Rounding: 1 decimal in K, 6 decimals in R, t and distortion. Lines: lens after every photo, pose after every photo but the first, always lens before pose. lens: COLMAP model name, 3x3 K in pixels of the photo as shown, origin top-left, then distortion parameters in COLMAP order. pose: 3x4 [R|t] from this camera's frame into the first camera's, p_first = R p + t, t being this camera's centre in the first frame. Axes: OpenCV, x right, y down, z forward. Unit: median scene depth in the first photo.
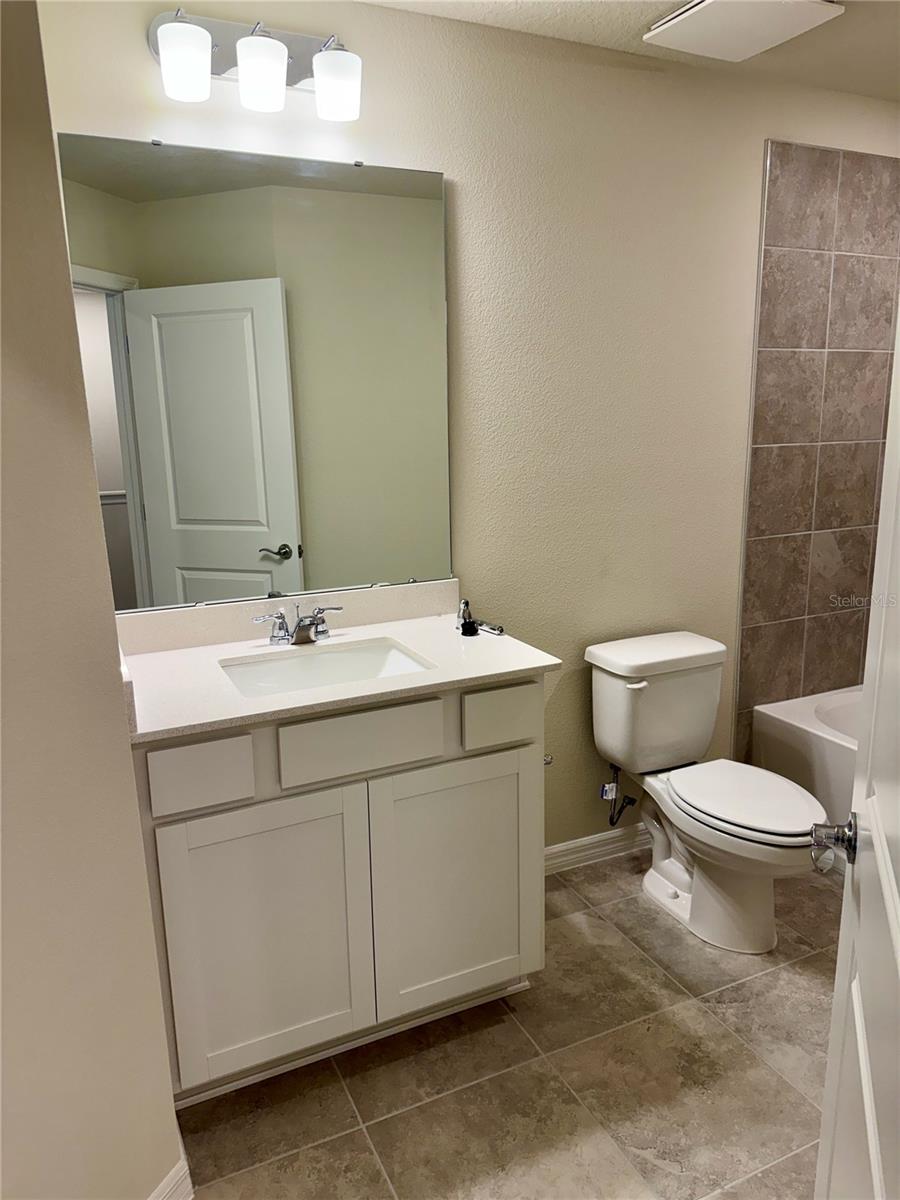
lens RADIAL K [[866.1, 0, 452.5], [0, 866.1, 595.3], [0, 0, 1]] dist [0.023977, 0.001297]
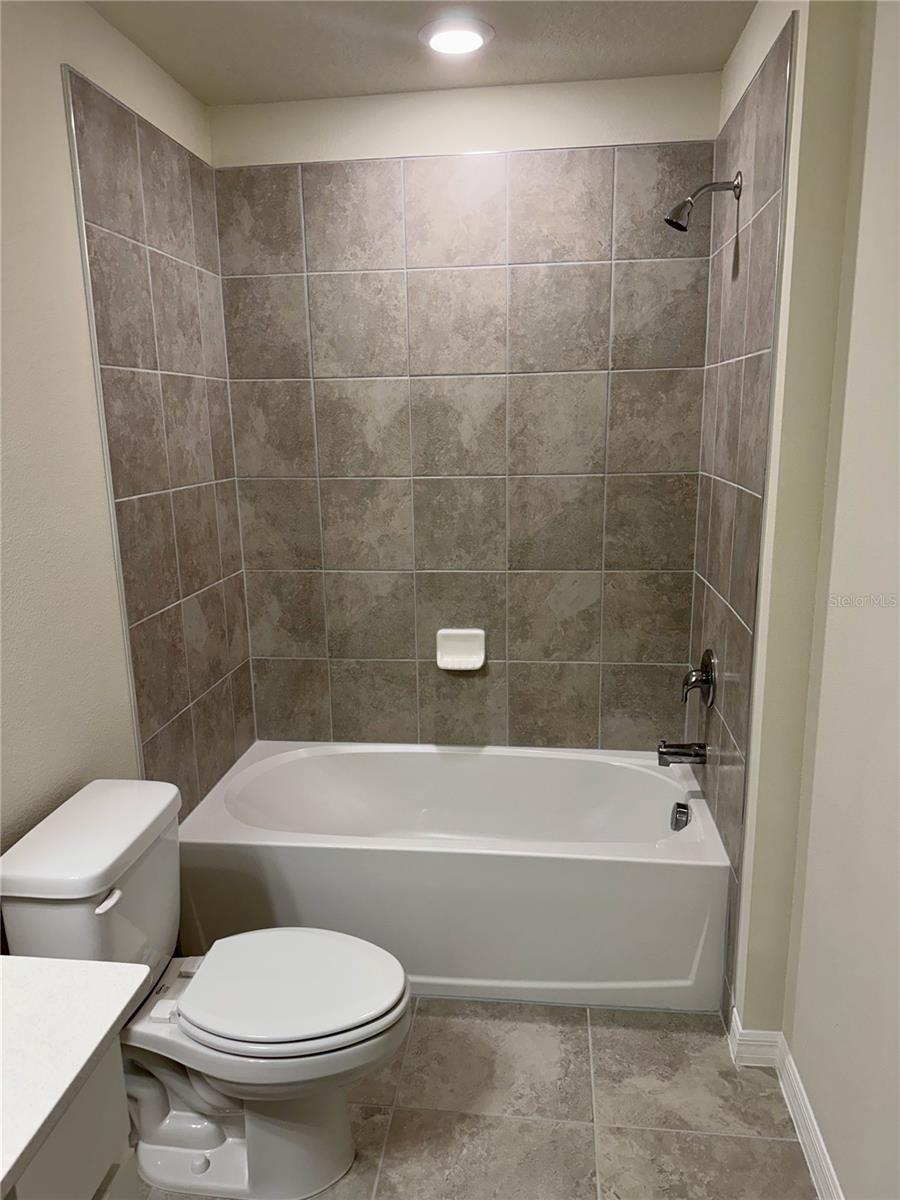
lens RADIAL K [[846.0, 0, 449.0], [0, 846.0, 611.6], [0, 0, 1]] dist [0.098803, -0.138837]
pose [[0.546561, -0.186438, 0.816402, -0.100427], [0.195971, 0.976307, 0.091757, -0.093161], [-0.814166, 0.109840, 0.570148, 0.380947]]
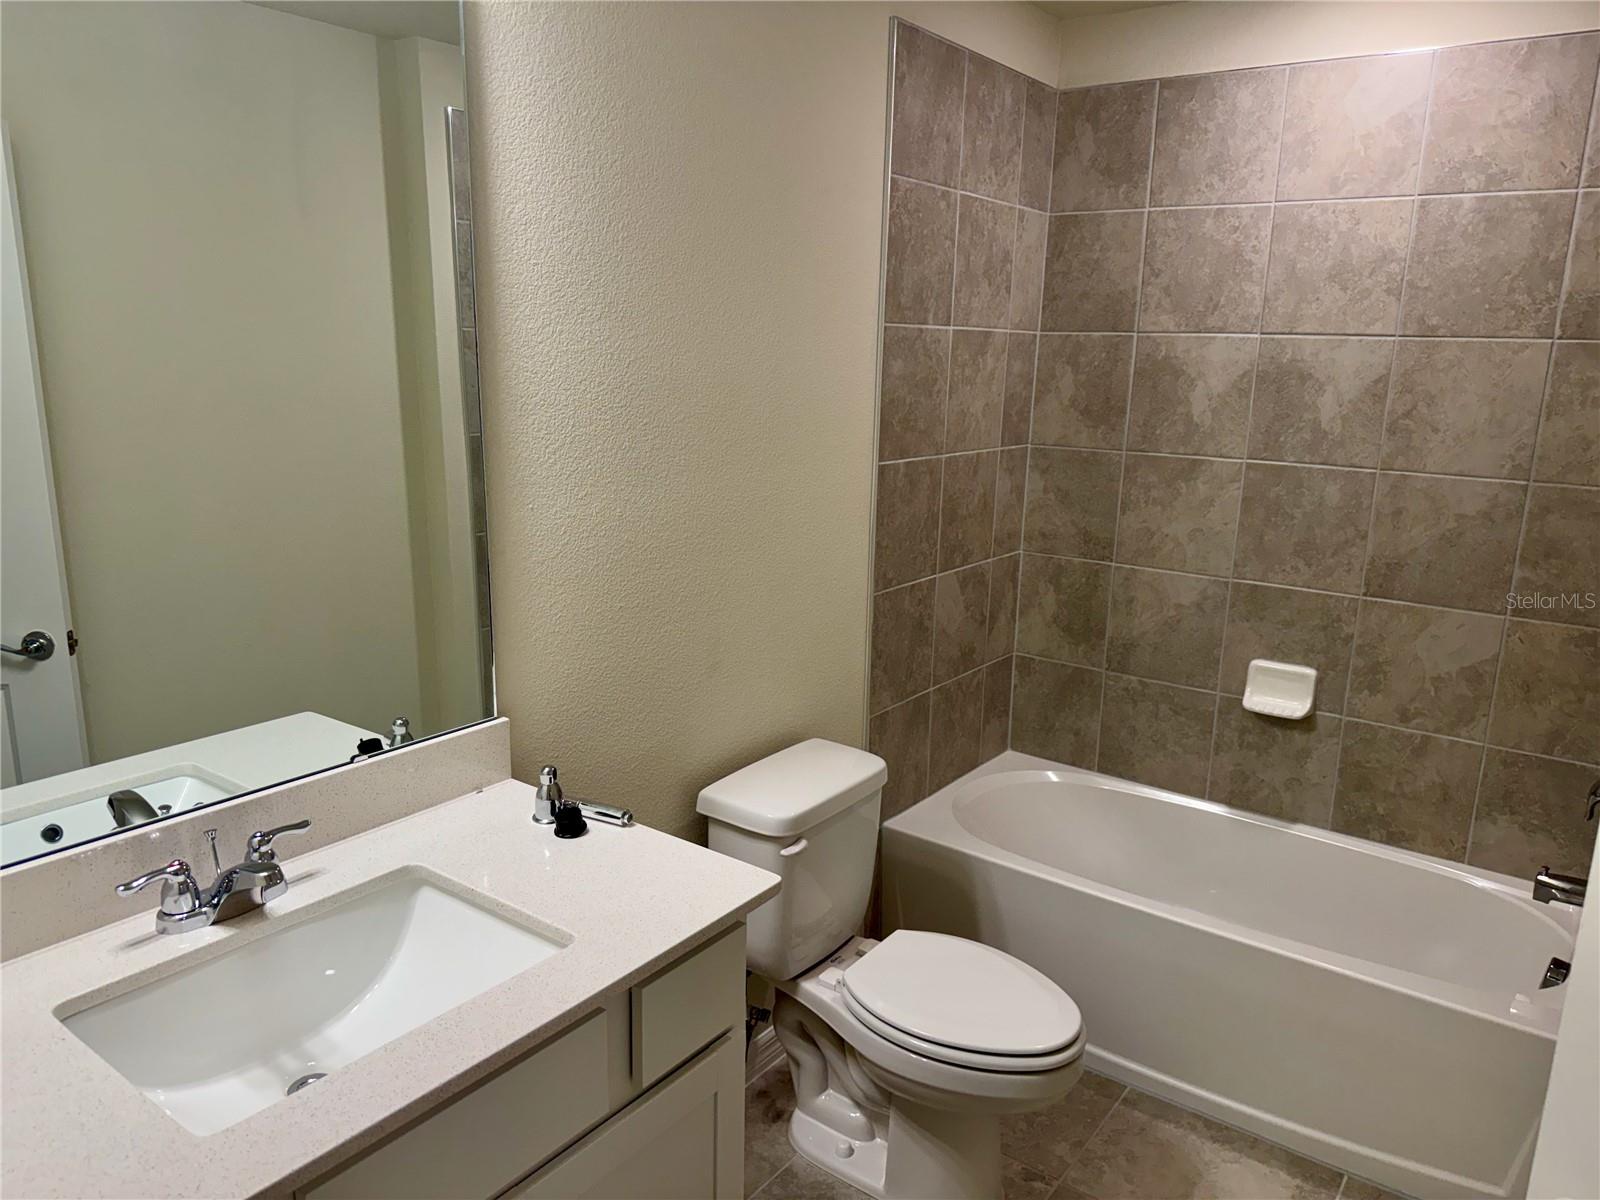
lens RADIAL K [[1123.9, 0, 807.5], [0, 1123.9, 610.3], [0, 0, 1]] dist [0.145155, -0.220507]
pose [[0.884182, -0.070586, 0.461780, -0.133483], [0.064563, 0.997496, 0.028853, -0.083608], [-0.462660, 0.004303, 0.886525, 0.223690]]
